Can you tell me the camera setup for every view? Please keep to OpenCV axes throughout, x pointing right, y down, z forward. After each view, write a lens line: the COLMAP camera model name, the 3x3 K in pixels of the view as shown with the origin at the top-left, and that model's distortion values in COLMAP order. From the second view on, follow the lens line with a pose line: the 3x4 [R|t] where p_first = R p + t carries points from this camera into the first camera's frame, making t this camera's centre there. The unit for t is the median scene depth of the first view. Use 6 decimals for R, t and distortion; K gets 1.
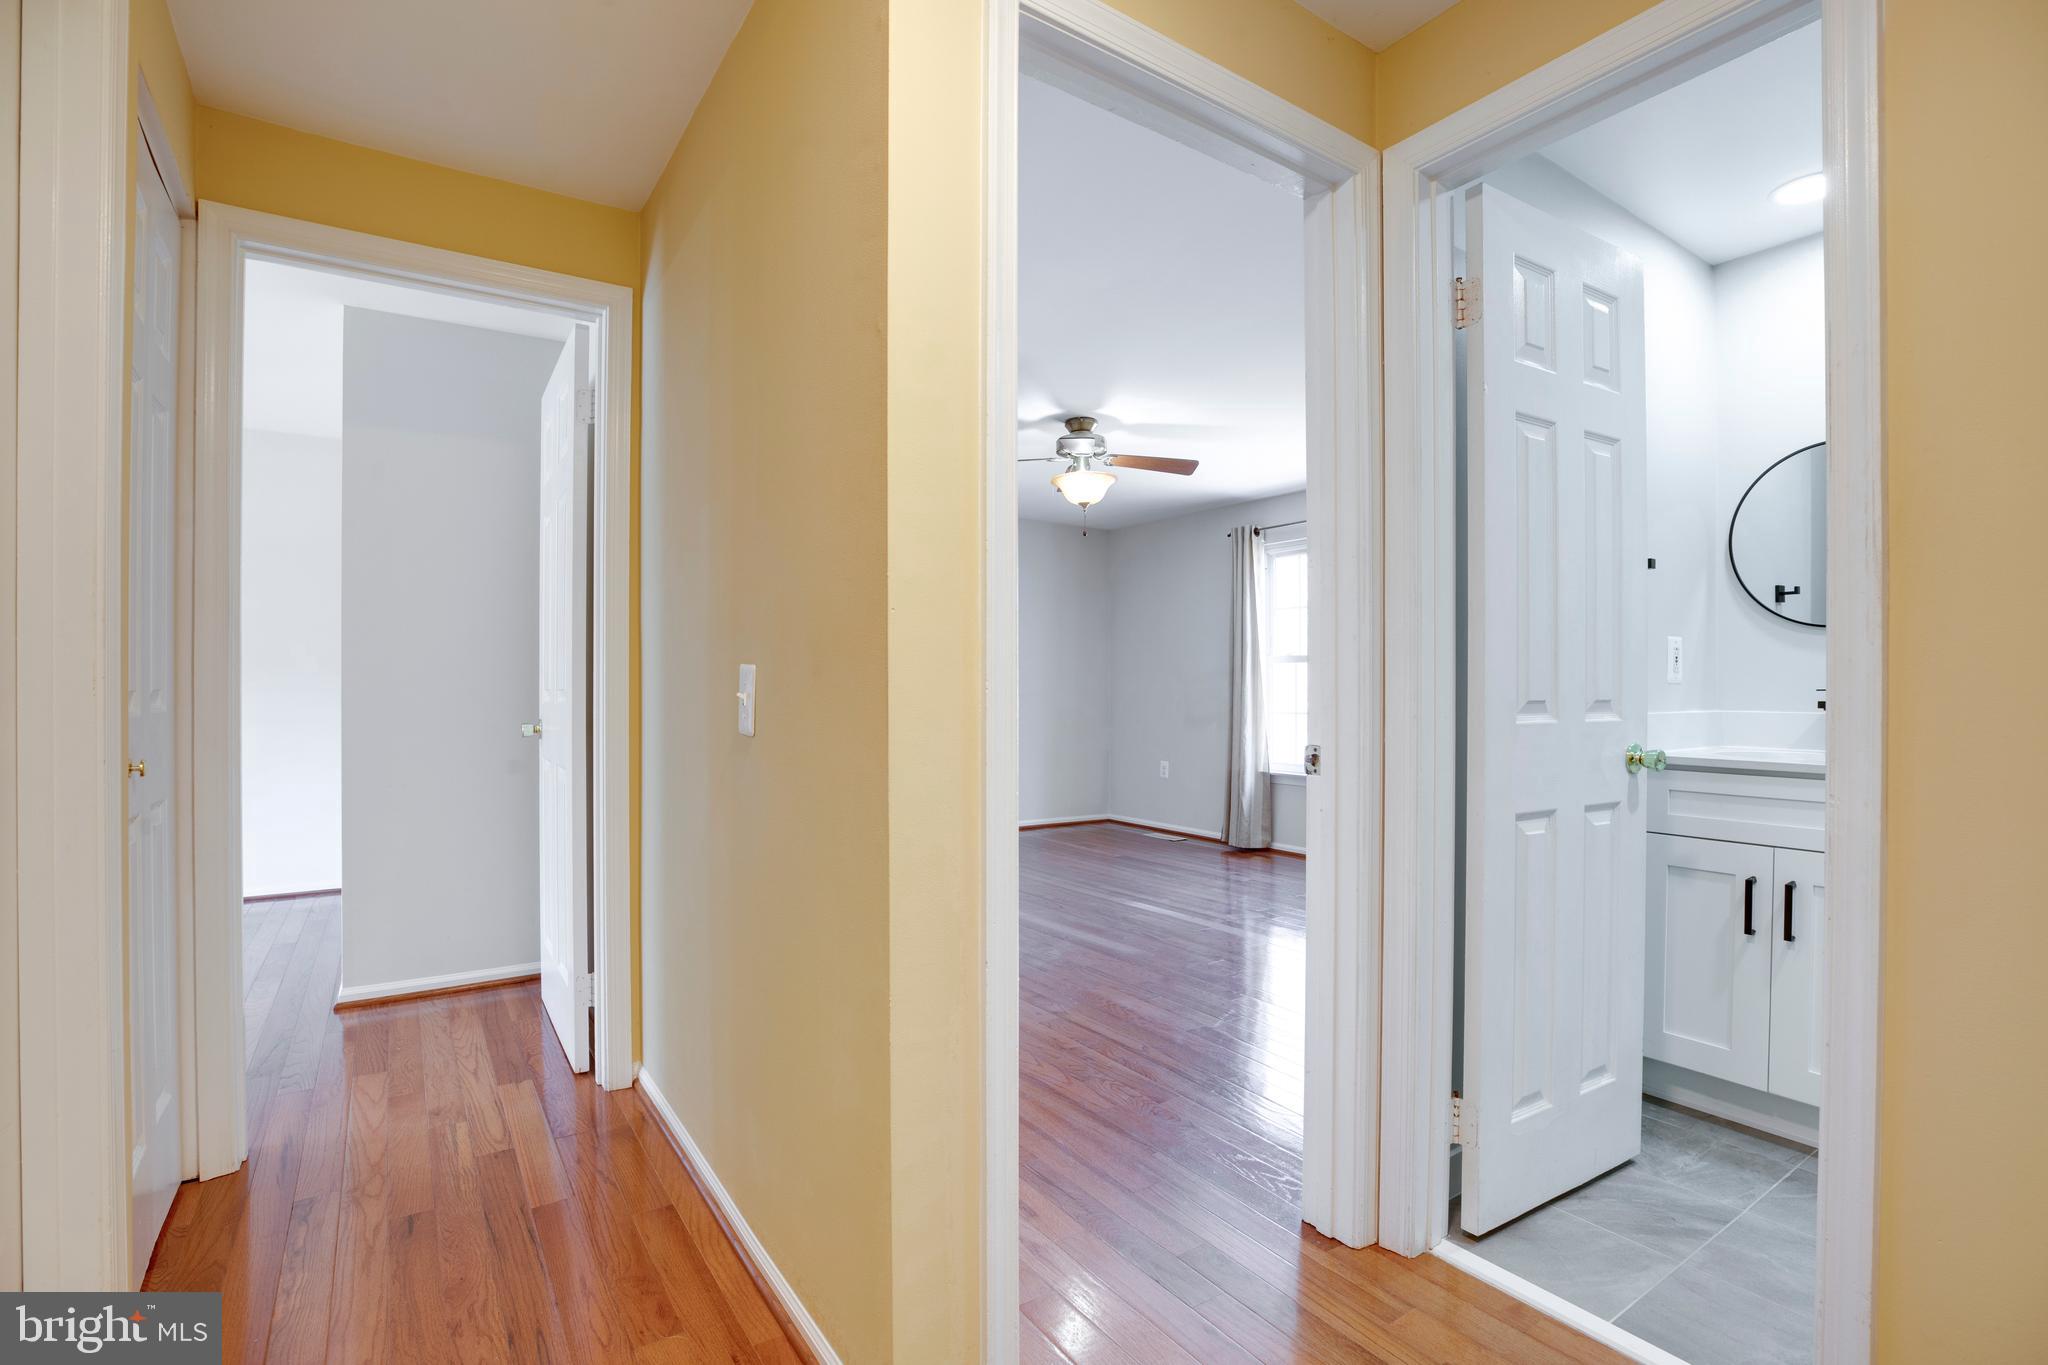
lens RADIAL K [[956.4, 0, 1018.6], [0, 956.4, 697.6], [0, 0, 1]] dist [-0.026097, 0.000721]
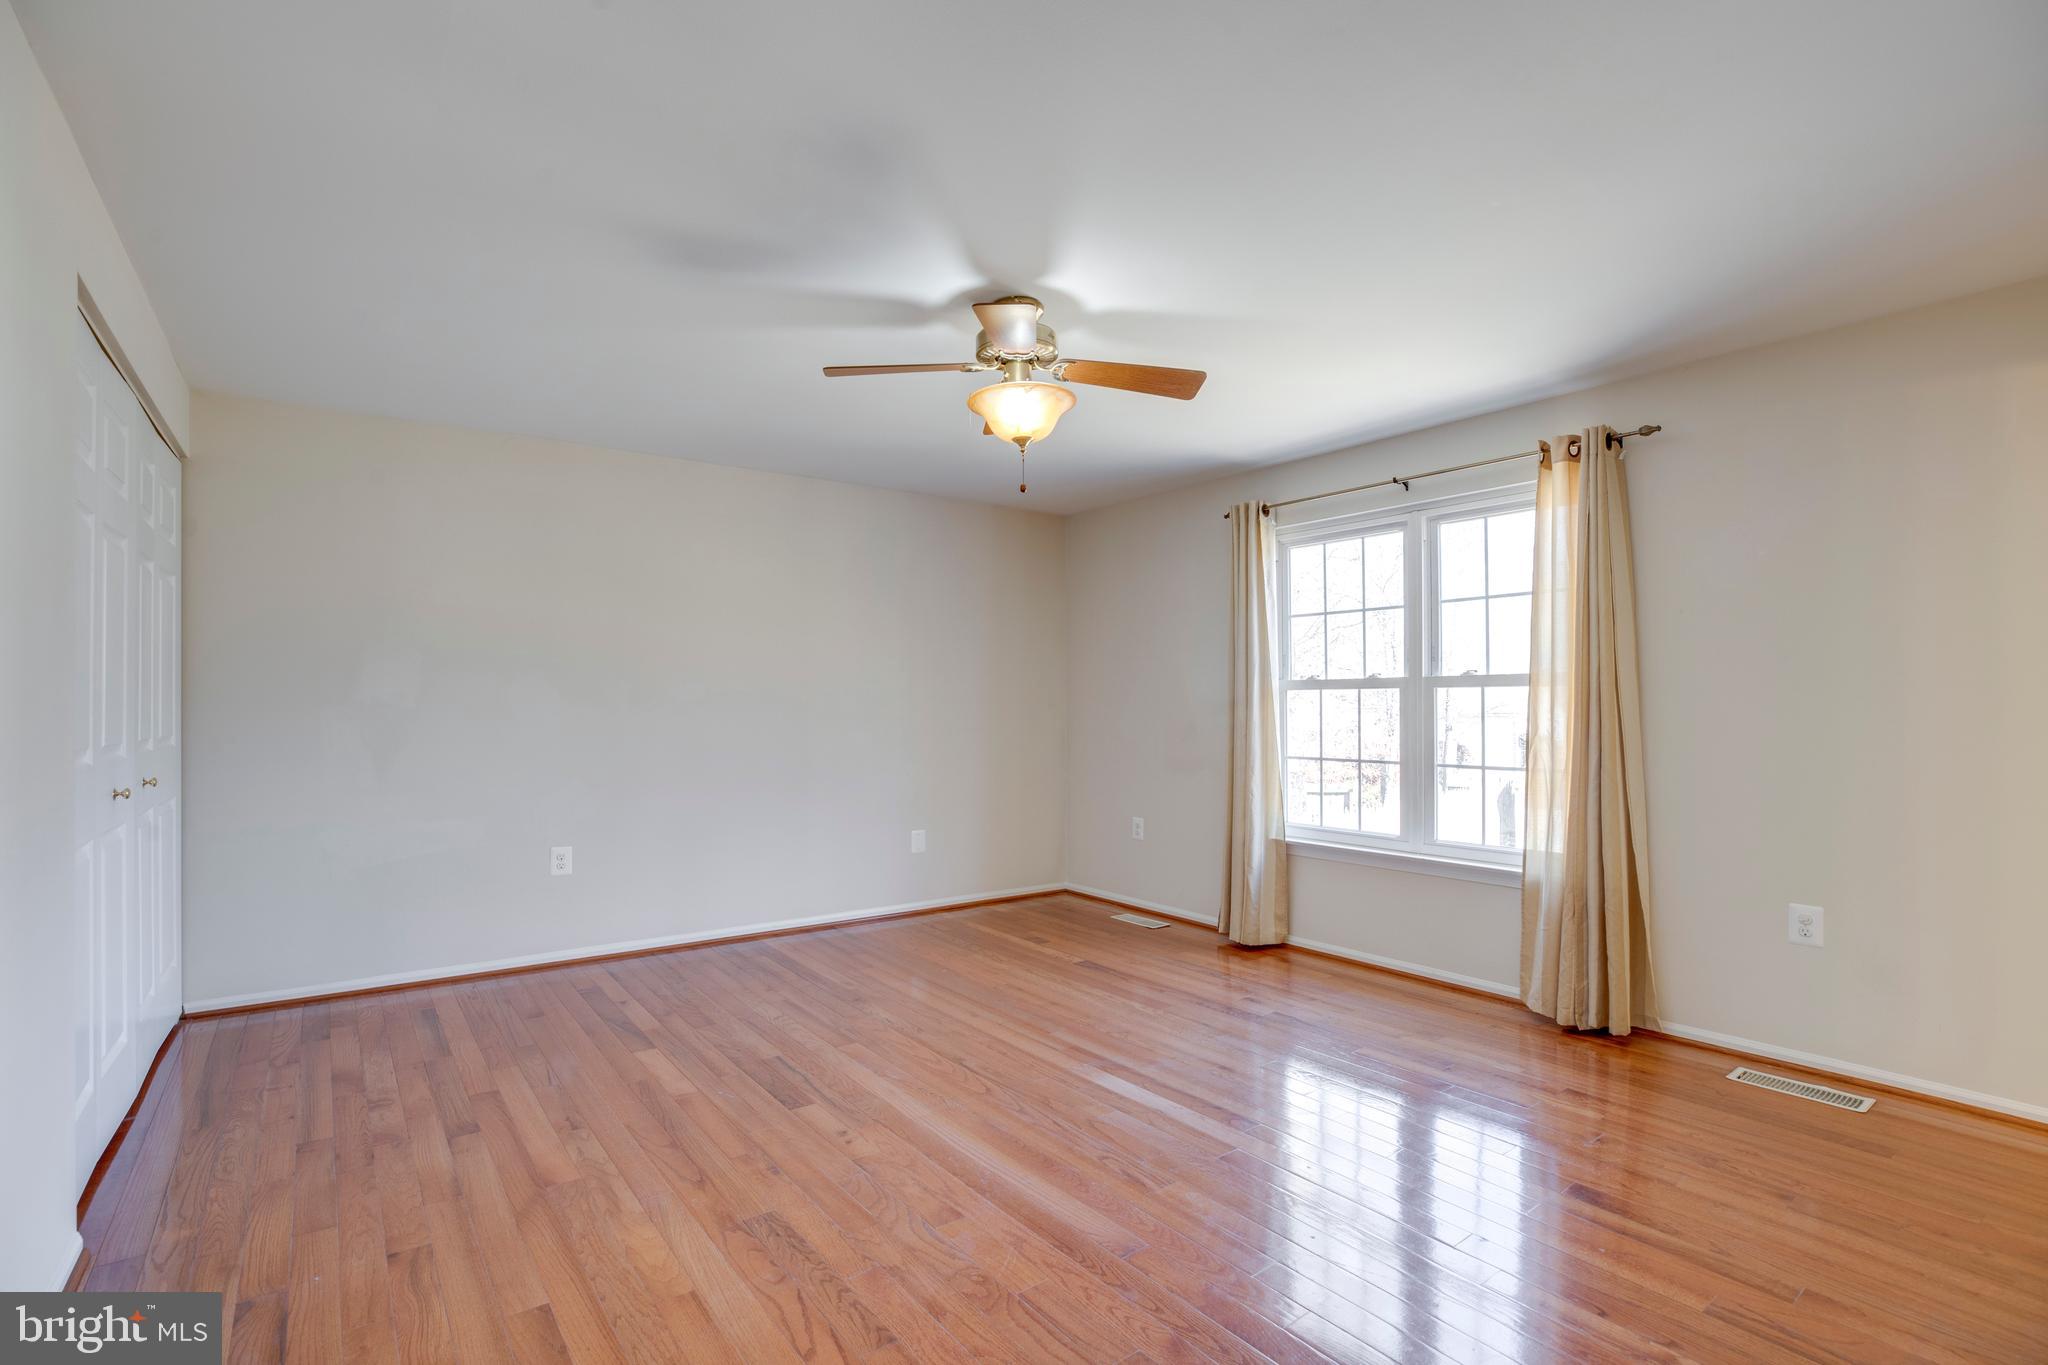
lens RADIAL K [[956.4, 0, 1018.6], [0, 956.4, 697.6], [0, 0, 1]] dist [-0.026097, 0.000721]
pose [[0.999011, -0.002316, 0.044408, 0.028321], [0.002859, 0.999922, -0.012158, -0.022154], [-0.044376, 0.012273, 0.998939, 0.284626]]
